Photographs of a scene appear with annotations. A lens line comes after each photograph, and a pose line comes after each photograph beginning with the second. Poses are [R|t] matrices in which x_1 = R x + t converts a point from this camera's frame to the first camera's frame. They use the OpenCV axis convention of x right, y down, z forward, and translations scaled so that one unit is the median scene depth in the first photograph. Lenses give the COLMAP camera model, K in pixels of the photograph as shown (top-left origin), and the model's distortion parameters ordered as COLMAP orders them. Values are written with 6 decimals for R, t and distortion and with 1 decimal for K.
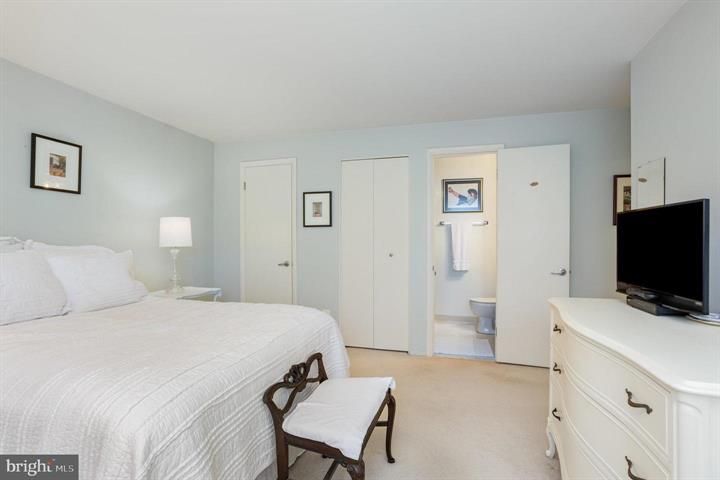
lens RADIAL K [[355.2, 0, 359.2], [0, 355.2, 240.5], [0, 0, 1]] dist [-0.043457, 0.020489]
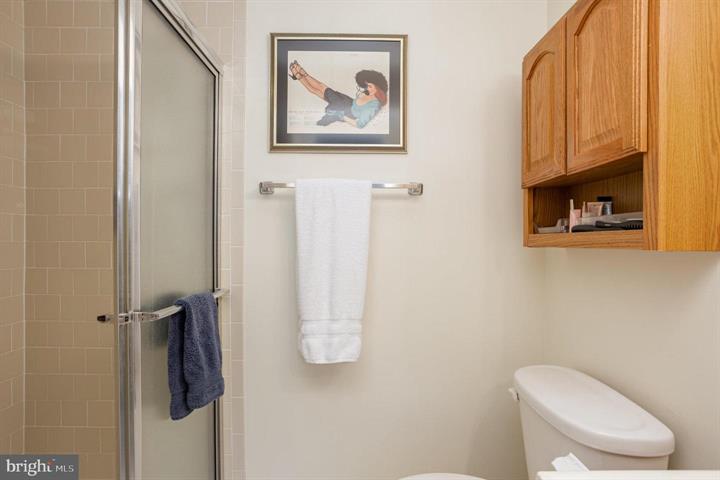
lens RADIAL K [[355.2, 0, 357.9], [0, 355.2, 245.0], [0, 0, 1]] dist [-0.043457, 0.020489]
pose [[0.959974, -0.003023, 0.280072, 0.227976], [0.000549, 0.999960, 0.008911, -0.005651], [-0.280087, -0.008401, 0.959938, 0.722733]]
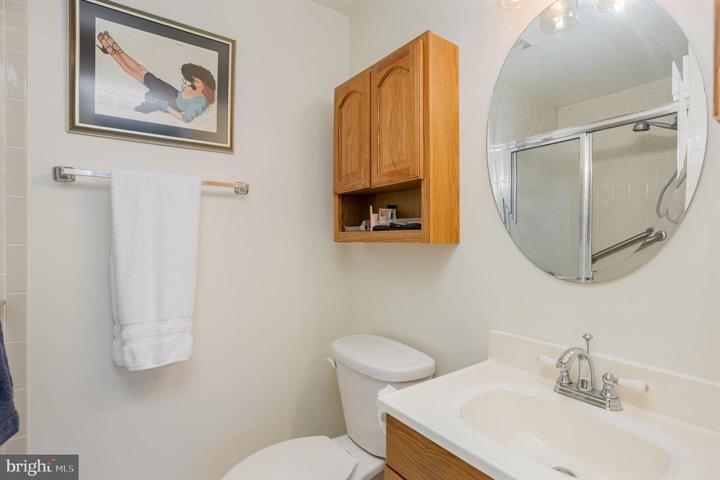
lens RADIAL K [[355.2, 0, 357.9], [0, 355.2, 239.8], [0, 0, 1]] dist [-0.043457, 0.020489]
pose [[0.640857, -0.005406, 0.767641, 0.183694], [0.002317, 0.999984, 0.005109, -0.005525], [-0.767657, -0.001495, 0.640859, 0.715264]]
